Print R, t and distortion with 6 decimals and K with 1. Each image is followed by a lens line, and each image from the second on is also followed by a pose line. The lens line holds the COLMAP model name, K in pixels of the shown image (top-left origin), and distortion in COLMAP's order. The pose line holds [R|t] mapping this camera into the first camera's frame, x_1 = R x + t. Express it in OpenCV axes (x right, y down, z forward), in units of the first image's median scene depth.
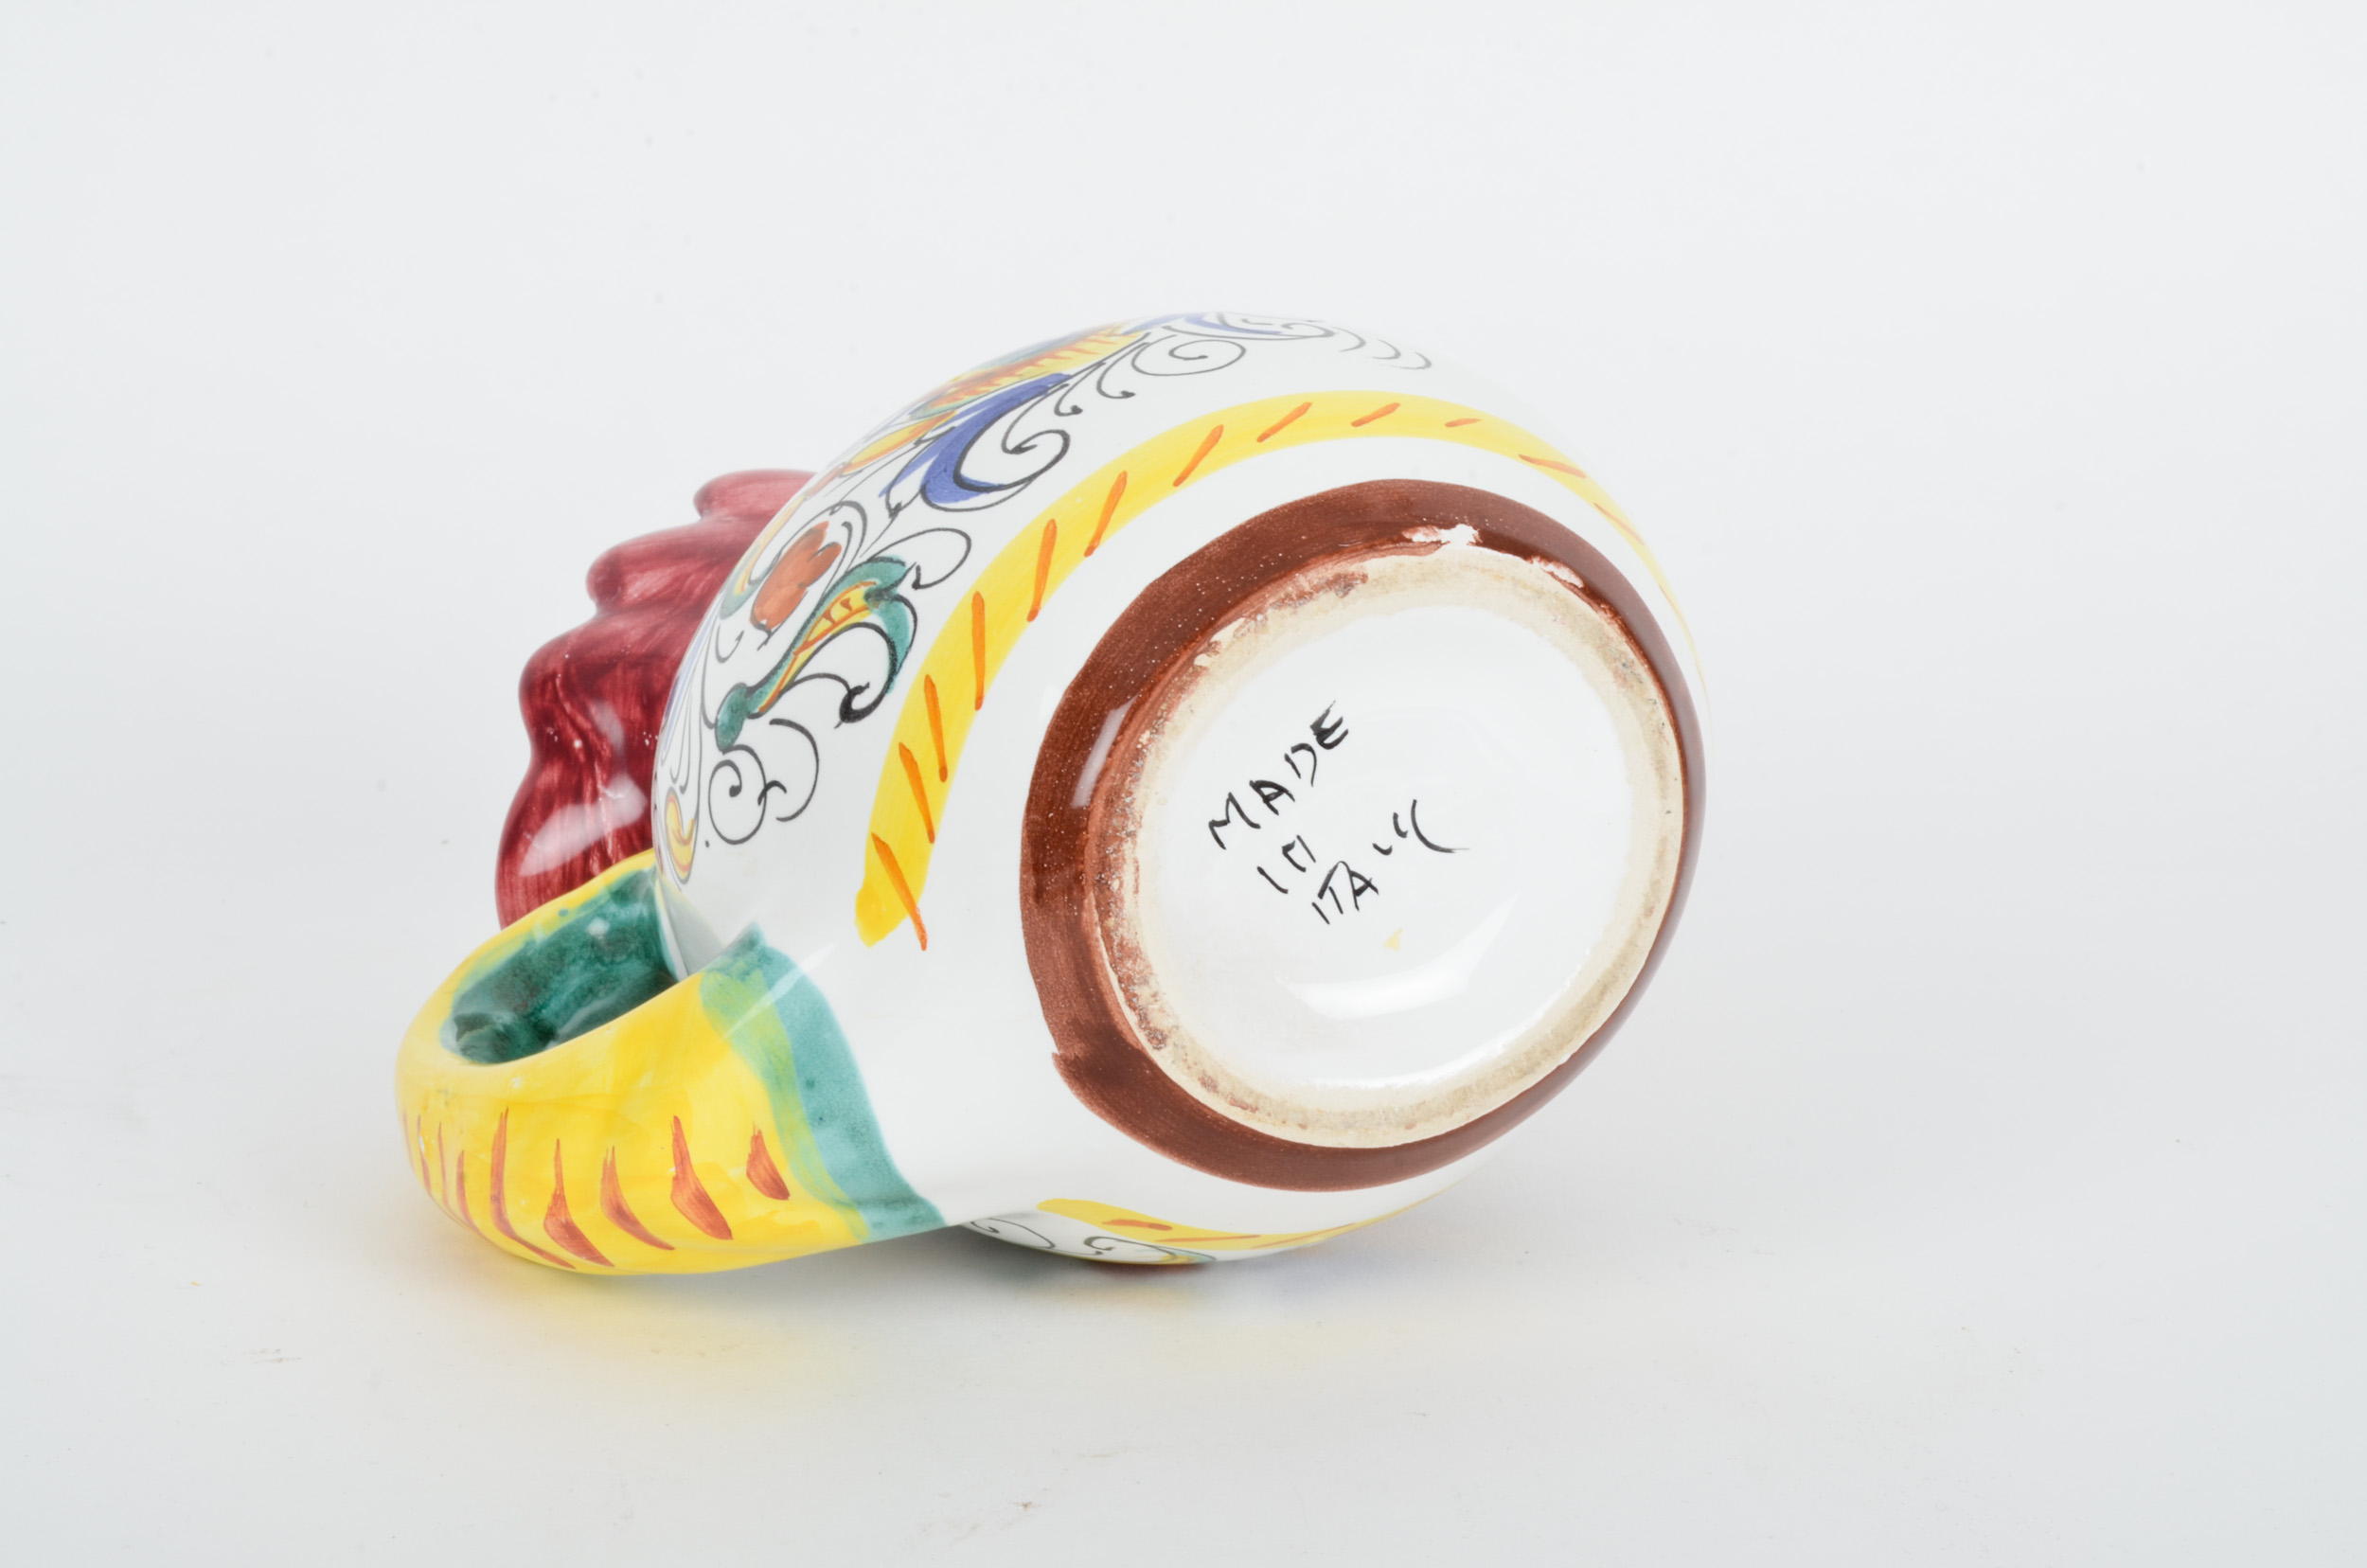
lens RADIAL K [[4521.5, 0, 1182.9], [0, 4521.5, 784.6], [0, 0, 1]] dist [-0.013735, 0.000000]
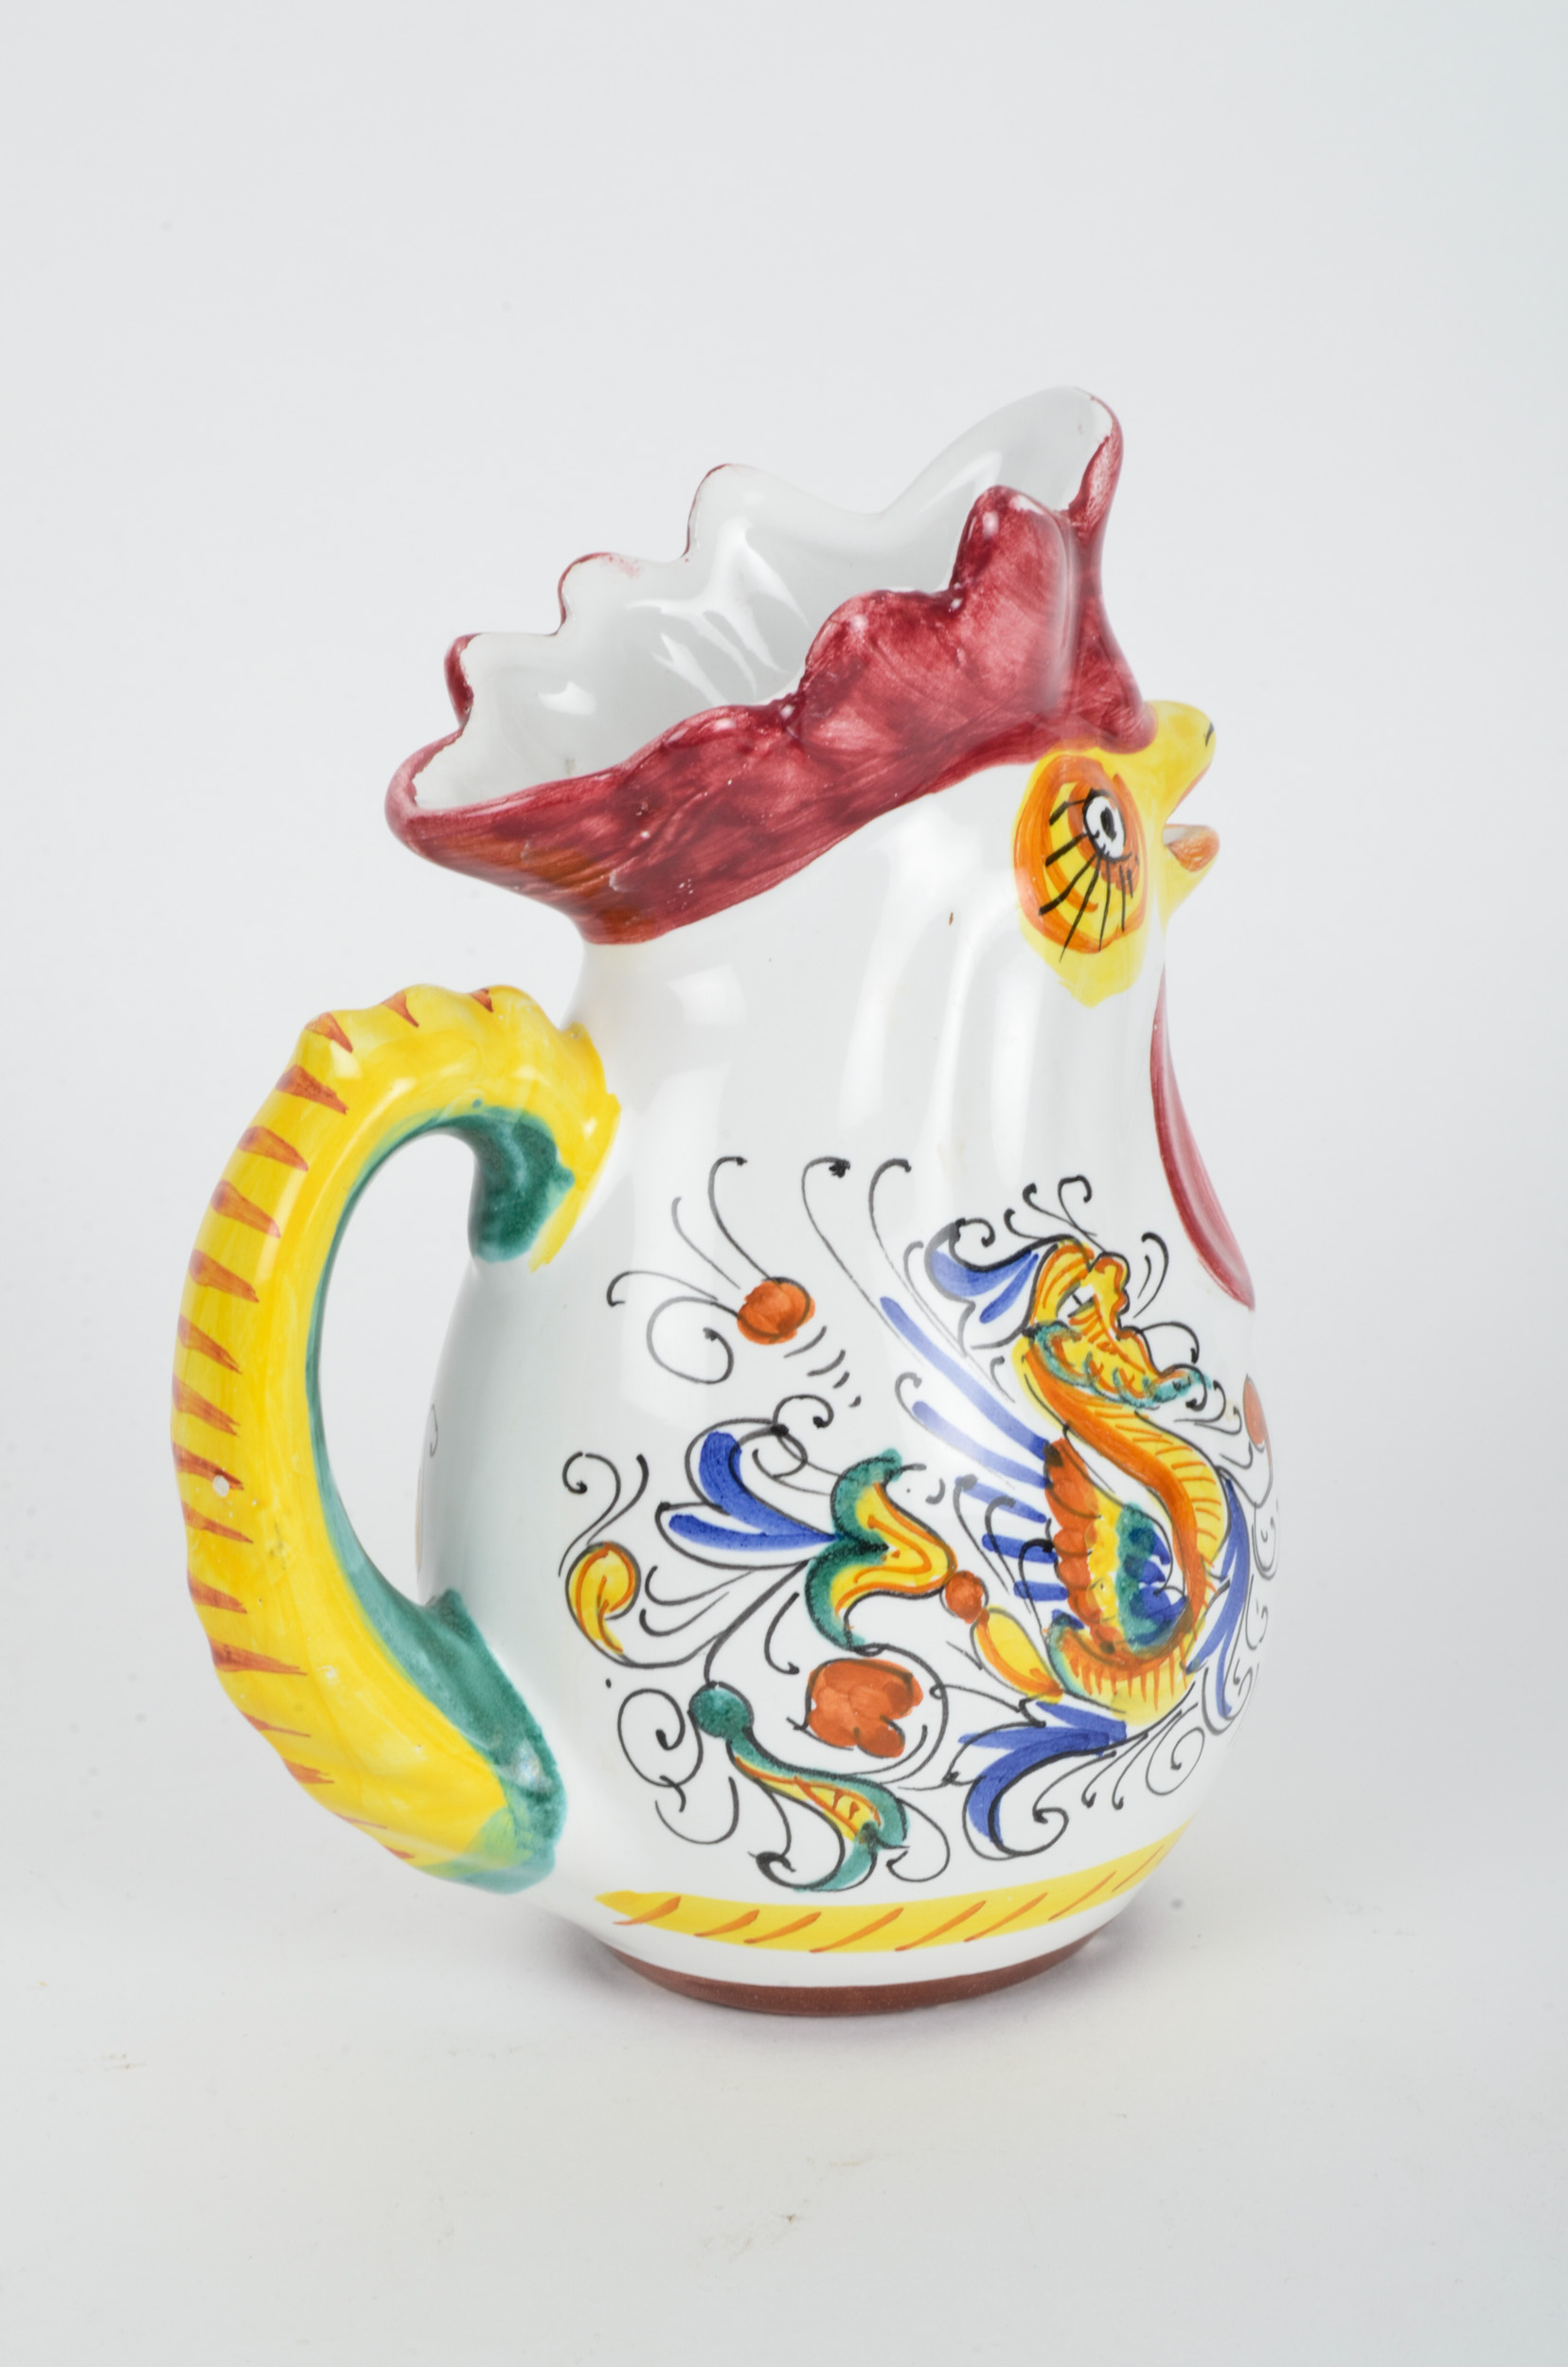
lens RADIAL K [[4061.6, 0, 784.8], [0, 4061.6, 1183.6], [0, 0, 1]] dist [-0.001759, 0.000000]
pose [[0.433001, 0.158959, 0.887267, -1.002464], [-0.899210, 0.007700, 0.437450, -0.467509], [0.062705, -0.987255, 0.146271, 1.004014]]
